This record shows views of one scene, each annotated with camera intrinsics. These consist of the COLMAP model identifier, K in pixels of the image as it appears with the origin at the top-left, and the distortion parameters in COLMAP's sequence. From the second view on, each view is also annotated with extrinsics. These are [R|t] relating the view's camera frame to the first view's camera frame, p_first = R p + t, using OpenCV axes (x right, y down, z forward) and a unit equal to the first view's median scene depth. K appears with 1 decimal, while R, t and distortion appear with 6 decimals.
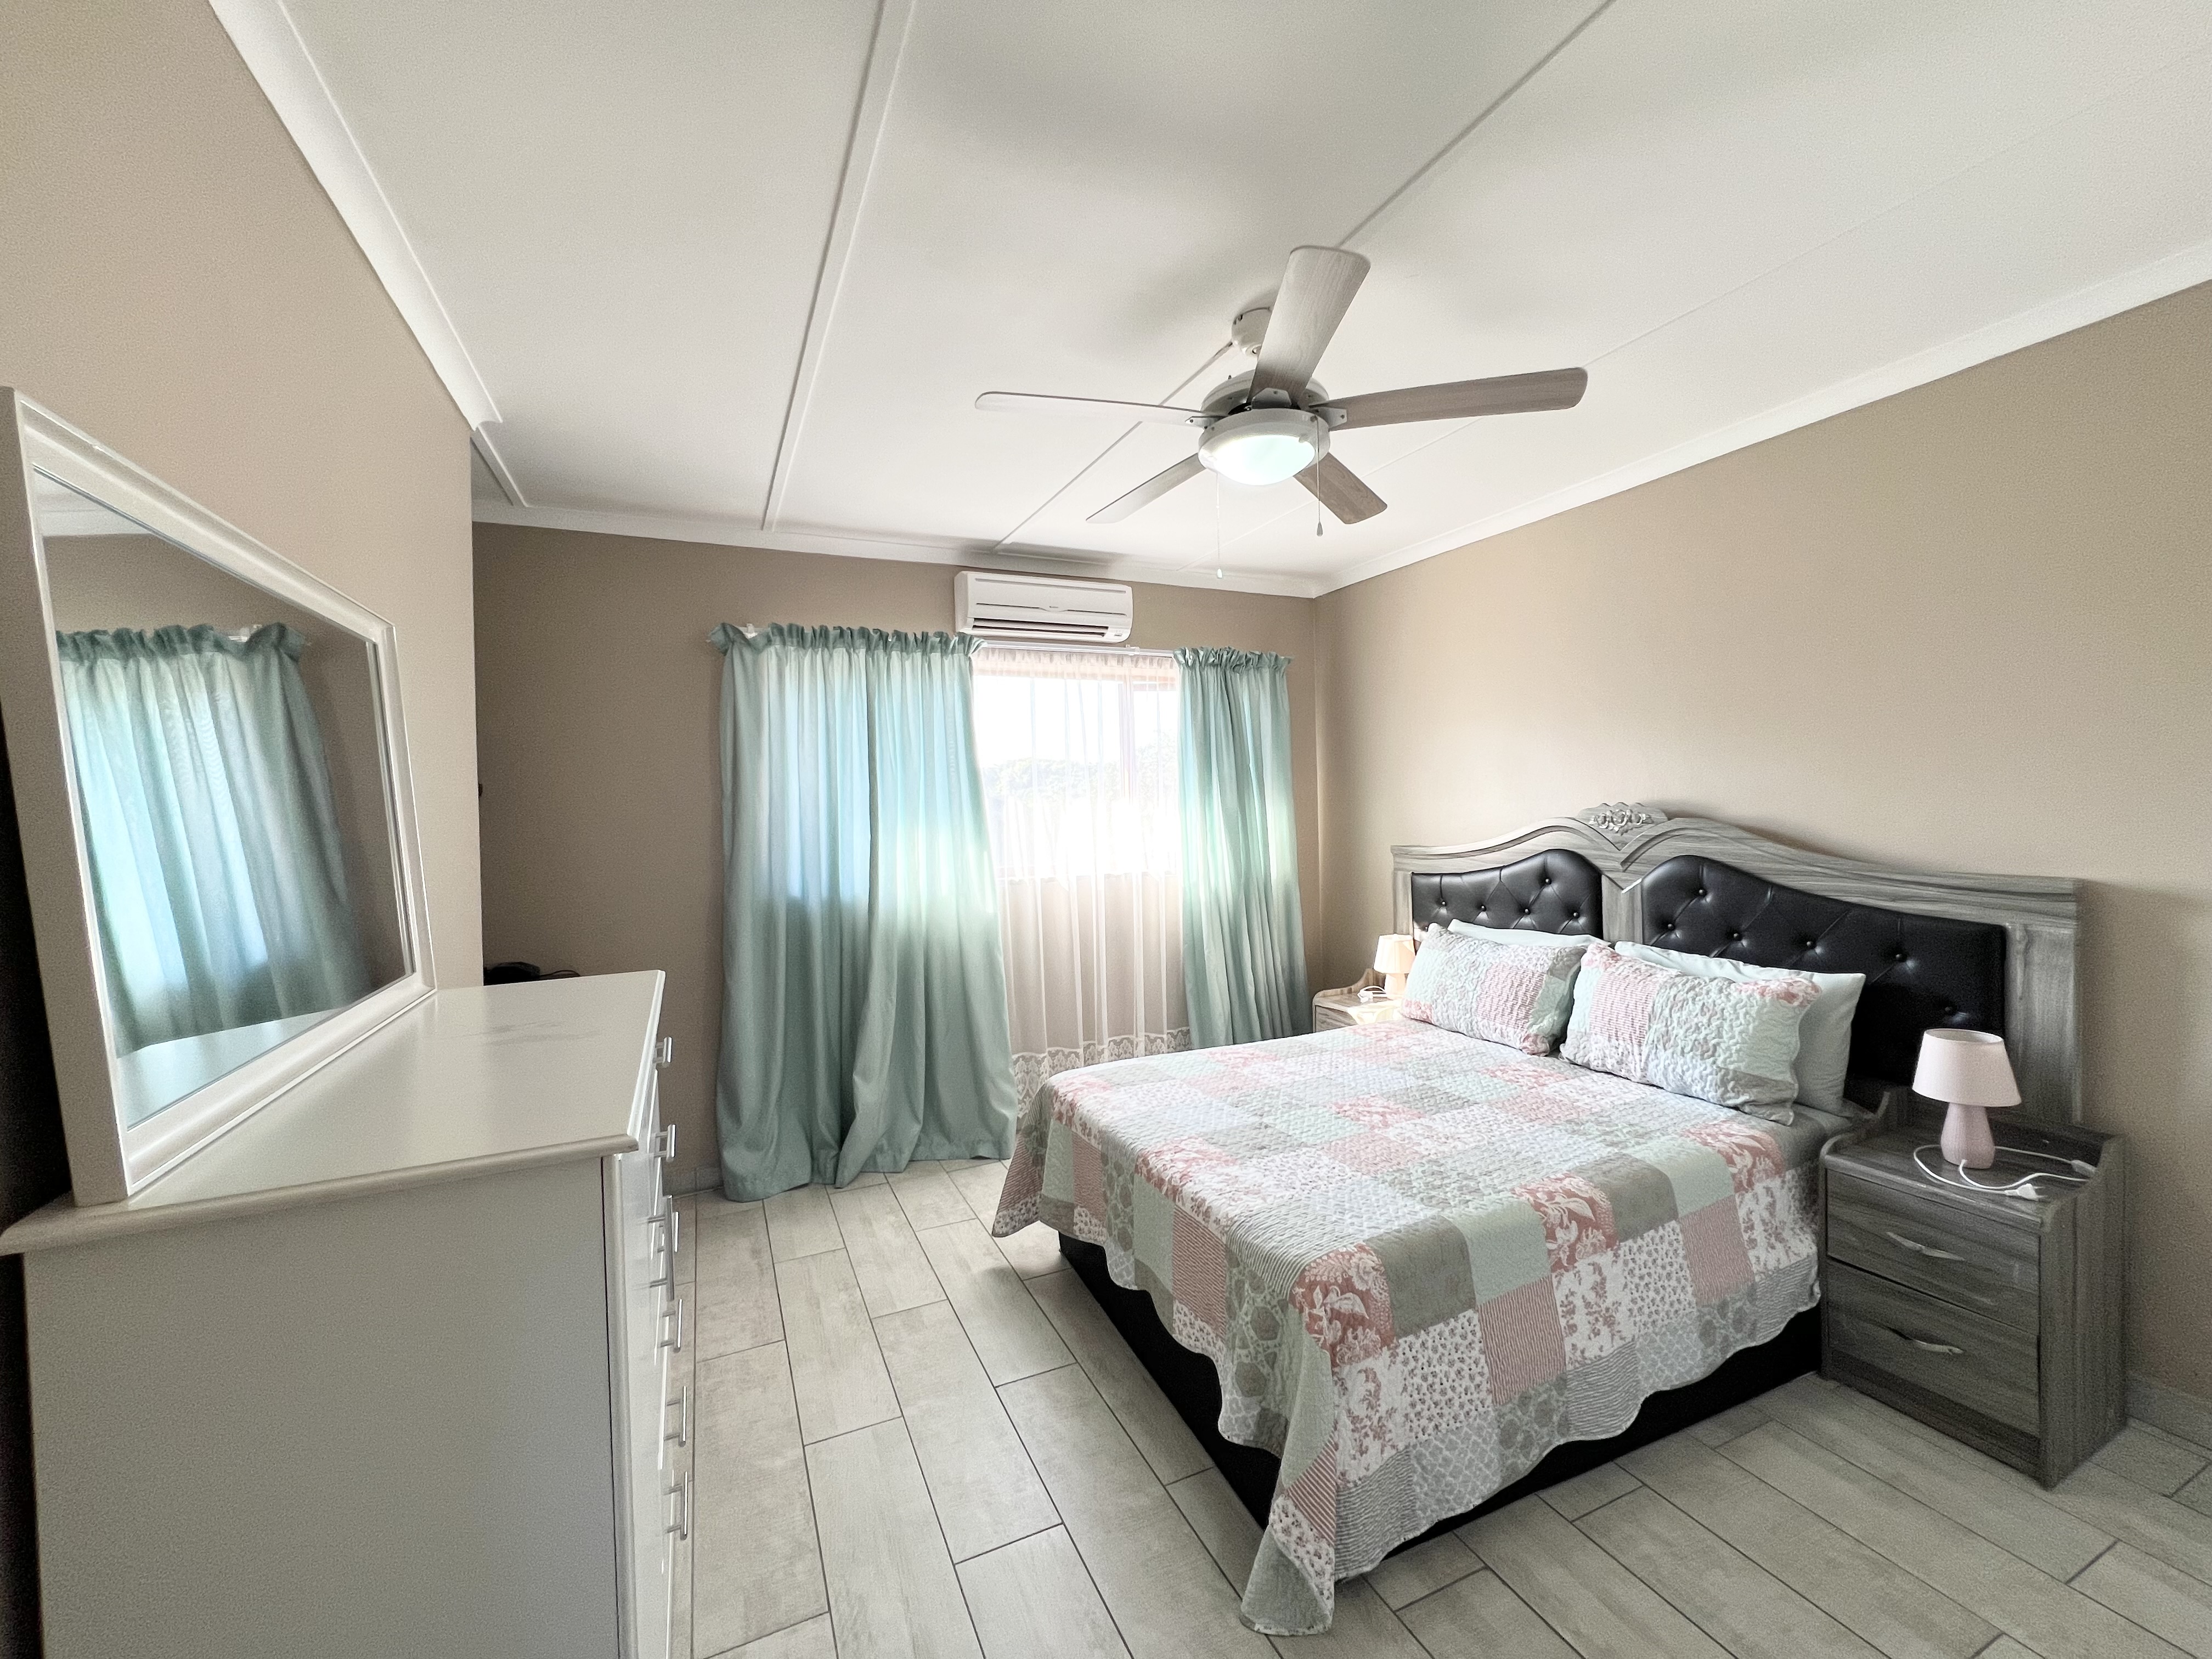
lens RADIAL K [[880.8, 0, 1110.8], [0, 880.8, 836.0], [0, 0, 1]] dist [-0.002001, 0.000528]
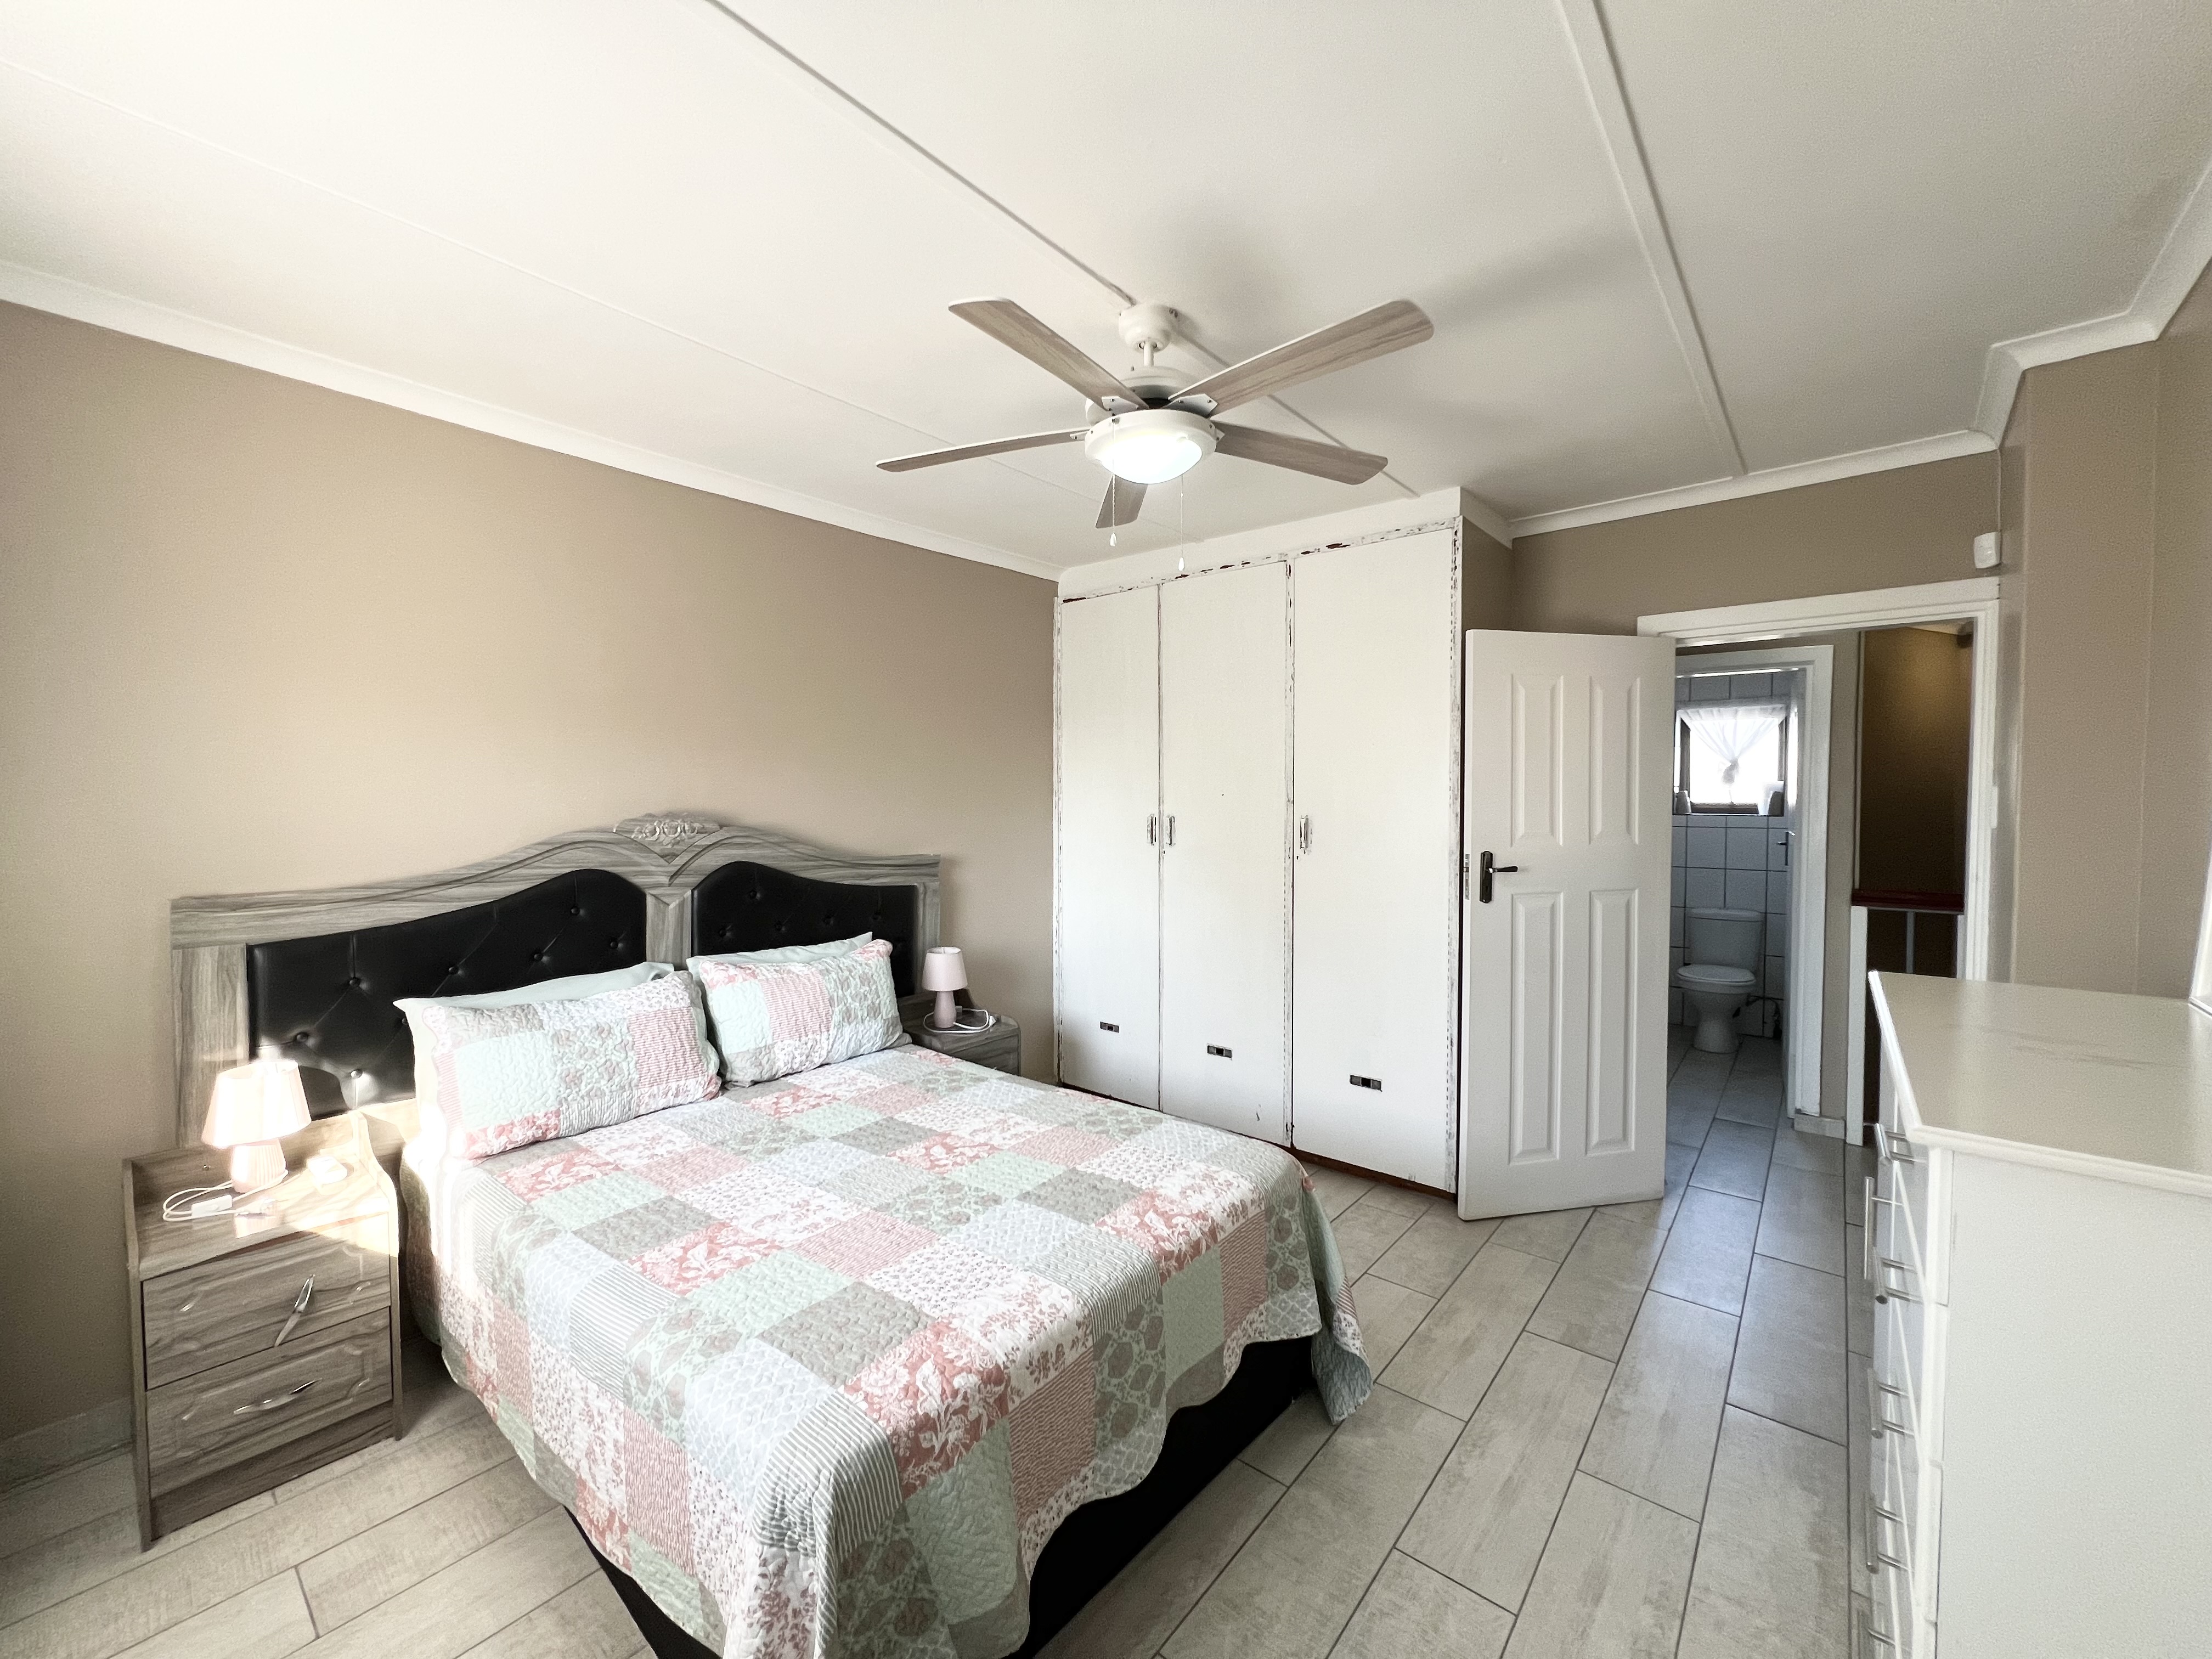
lens RADIAL K [[877.9, 0, 1103.9], [0, 877.9, 825.5], [0, 0, 1]] dist [-0.001763, 0.000155]
pose [[-0.427656, 0.000050, 0.903941, -0.512353], [0.044598, 0.998783, 0.021044, -0.025293], [-0.902841, 0.049314, -0.427138, 1.090714]]
